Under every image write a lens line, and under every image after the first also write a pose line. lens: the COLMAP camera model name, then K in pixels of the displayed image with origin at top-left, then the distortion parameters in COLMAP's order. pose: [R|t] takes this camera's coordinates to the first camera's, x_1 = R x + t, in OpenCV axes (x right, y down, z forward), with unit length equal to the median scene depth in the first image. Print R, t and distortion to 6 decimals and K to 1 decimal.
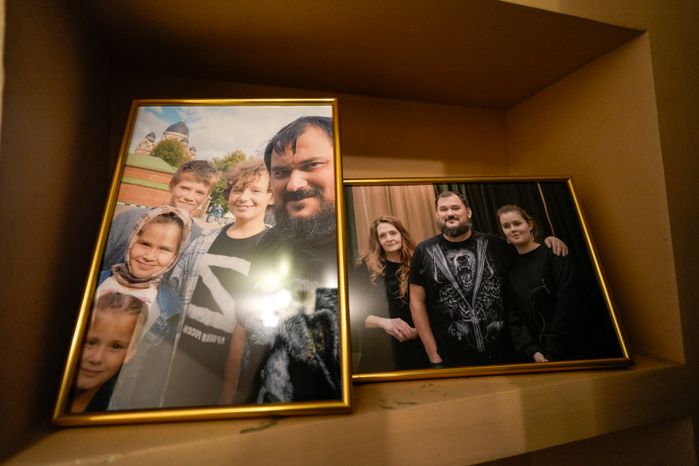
lens RADIAL K [[383.0, 0, 348.9], [0, 383.0, 232.0], [0, 0, 1]] dist [0.000432, 0.000017]
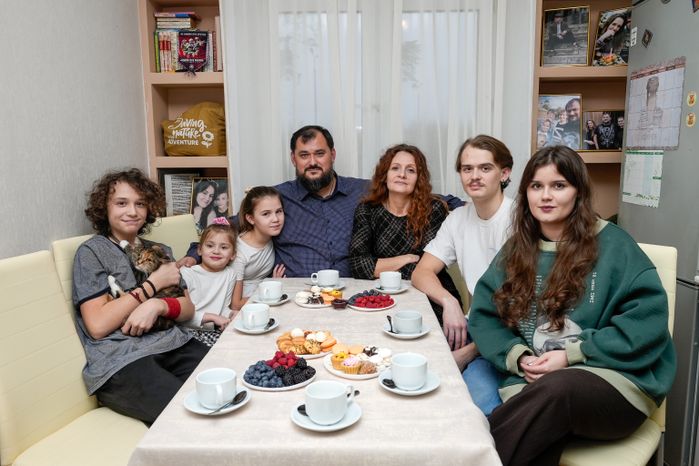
lens RADIAL K [[571.2, 0, 349.5], [0, 571.2, 234.6], [0, 0, 1]] dist [-0.005645, 0.003547]
pose [[0.956184, 0.065479, -0.285349, -0.684299], [0.003852, 0.971770, 0.235899, -0.357588], [0.292740, -0.226662, 0.928939, -7.190314]]
